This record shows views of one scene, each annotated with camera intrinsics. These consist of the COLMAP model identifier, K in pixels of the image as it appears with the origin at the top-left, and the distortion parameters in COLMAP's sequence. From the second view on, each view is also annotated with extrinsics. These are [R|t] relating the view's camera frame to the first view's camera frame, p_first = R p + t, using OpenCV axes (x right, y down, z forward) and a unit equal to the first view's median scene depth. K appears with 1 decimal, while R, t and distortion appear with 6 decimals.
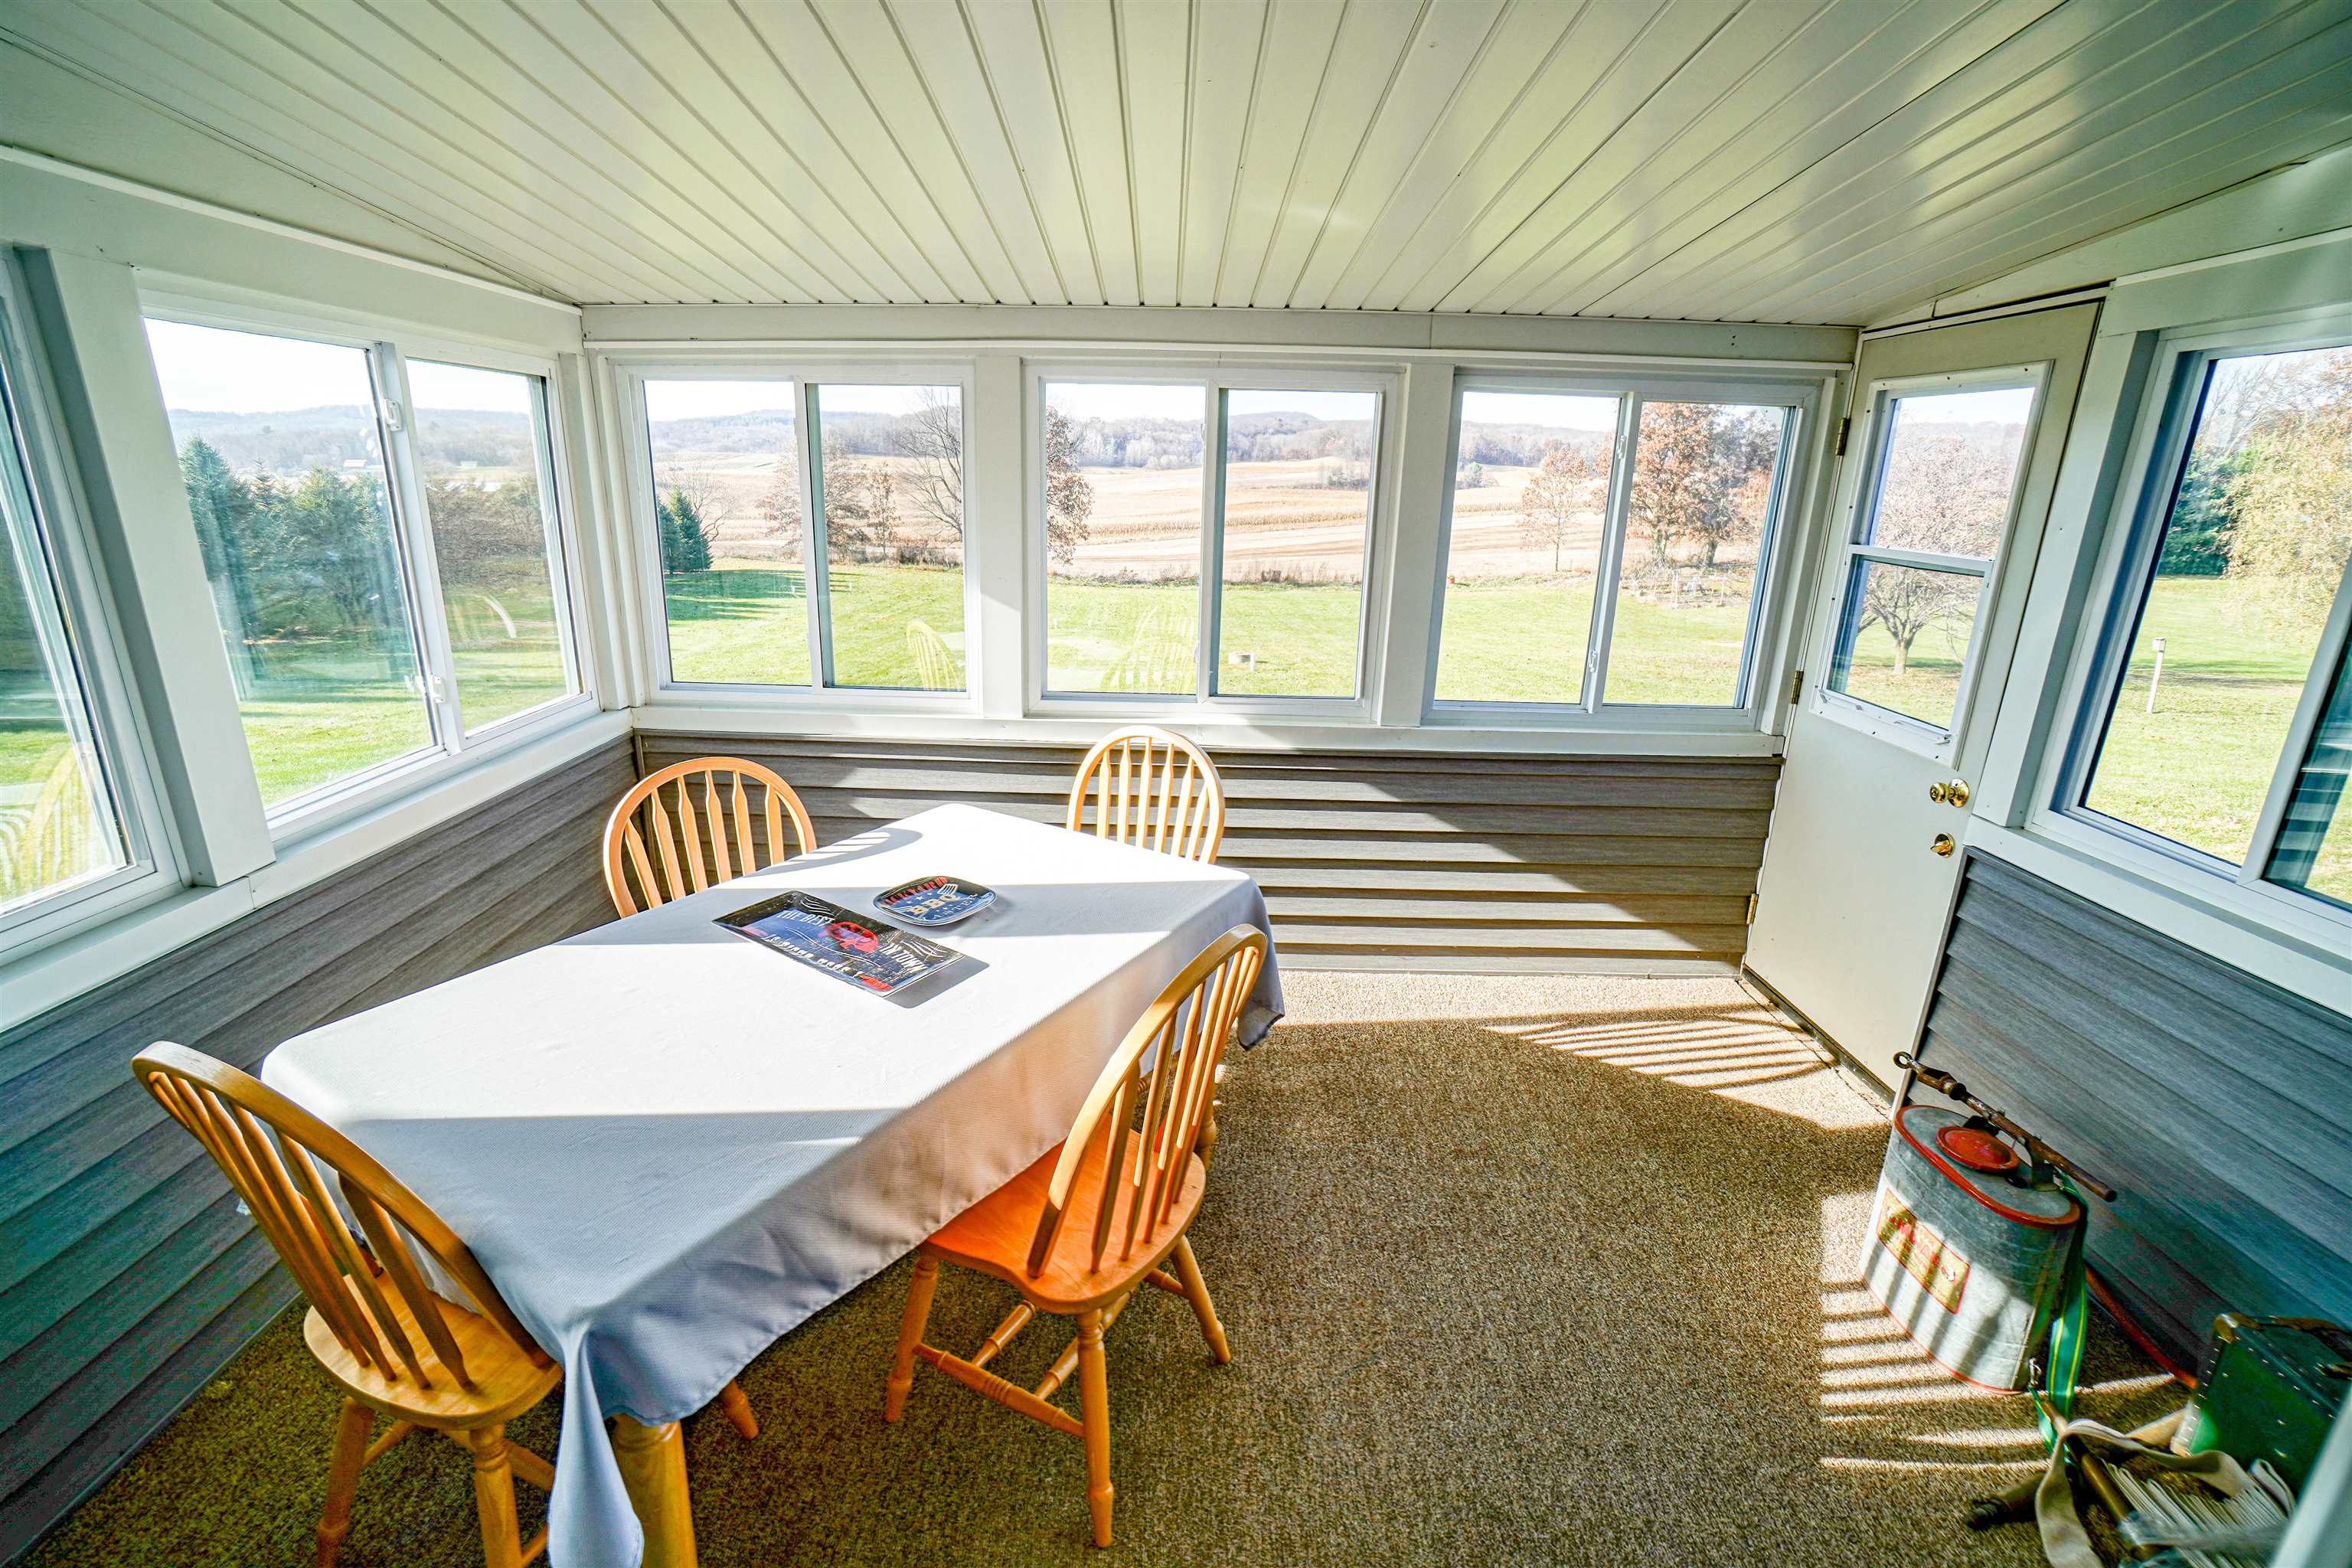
lens RADIAL K [[1034.6, 0, 1143.0], [0, 1034.6, 764.3], [0, 0, 1]] dist [-0.065459, 0.023961]
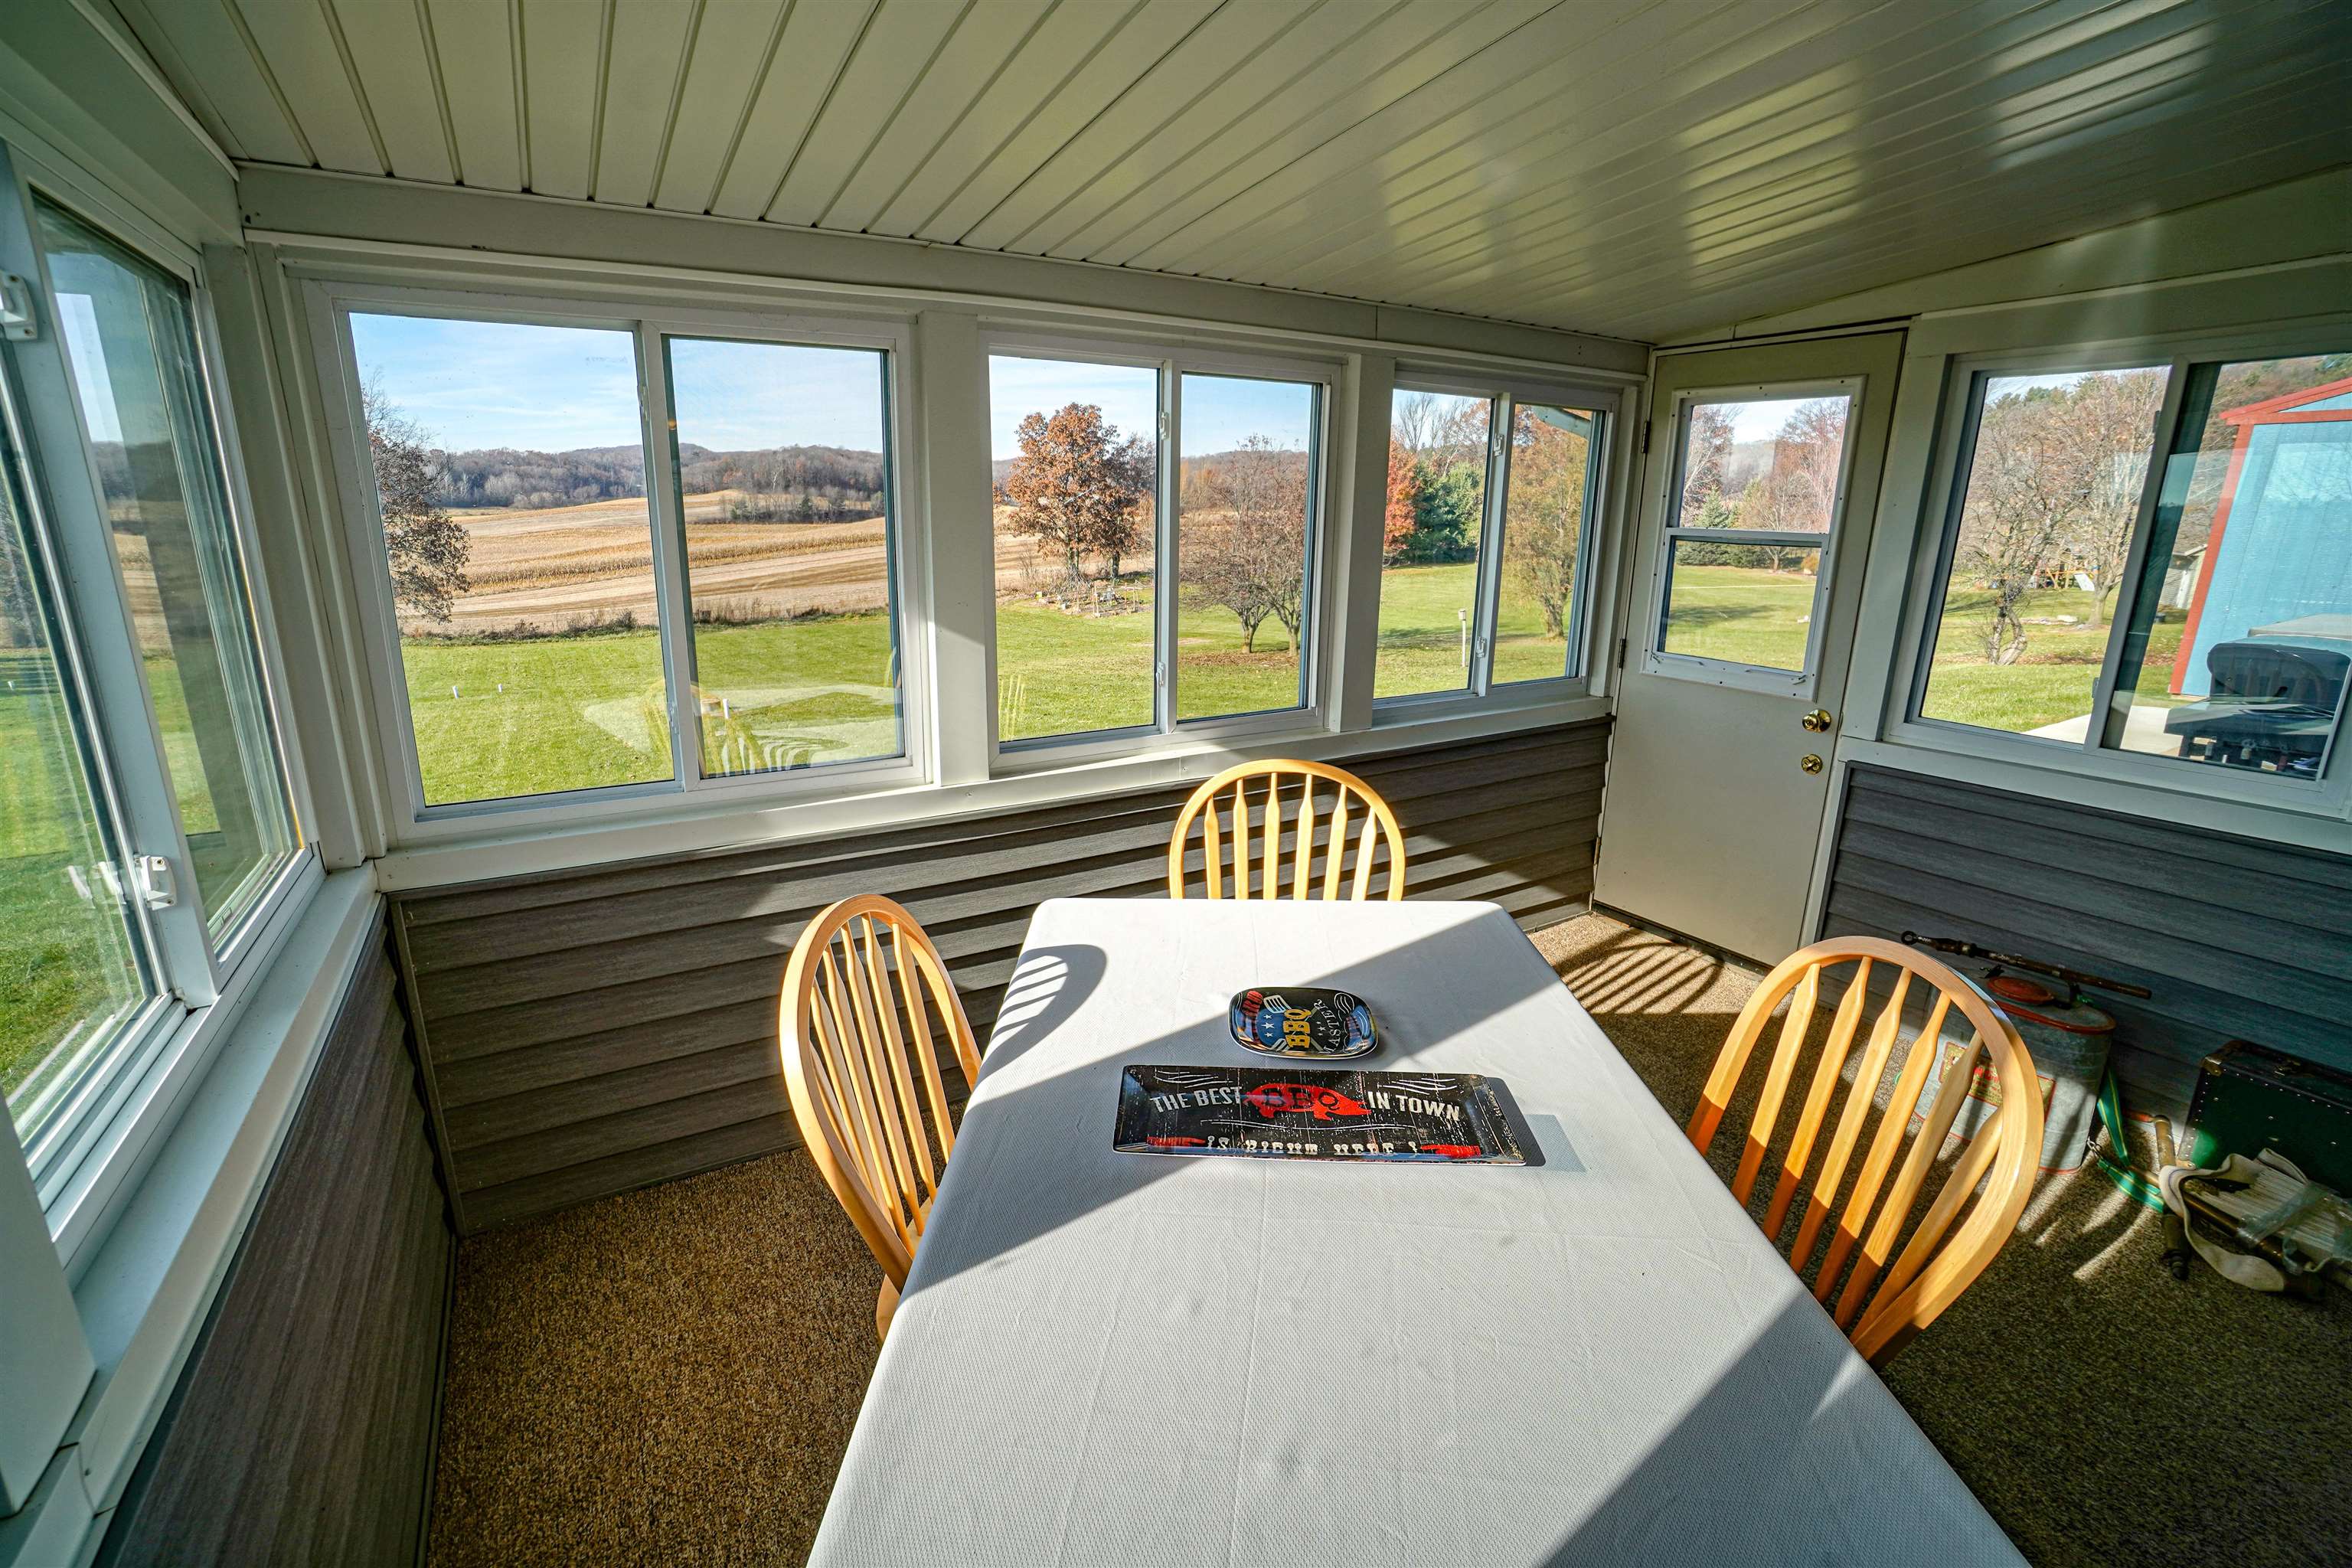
lens RADIAL K [[1034.6, 0, 1143.0], [0, 1034.6, 764.3], [0, 0, 1]] dist [-0.065459, 0.023961]
pose [[0.850553, -0.139991, 0.506914, -0.430013], [0.154305, 0.987925, 0.013920, -0.051413], [-0.502741, 0.066380, 0.861885, 0.275985]]
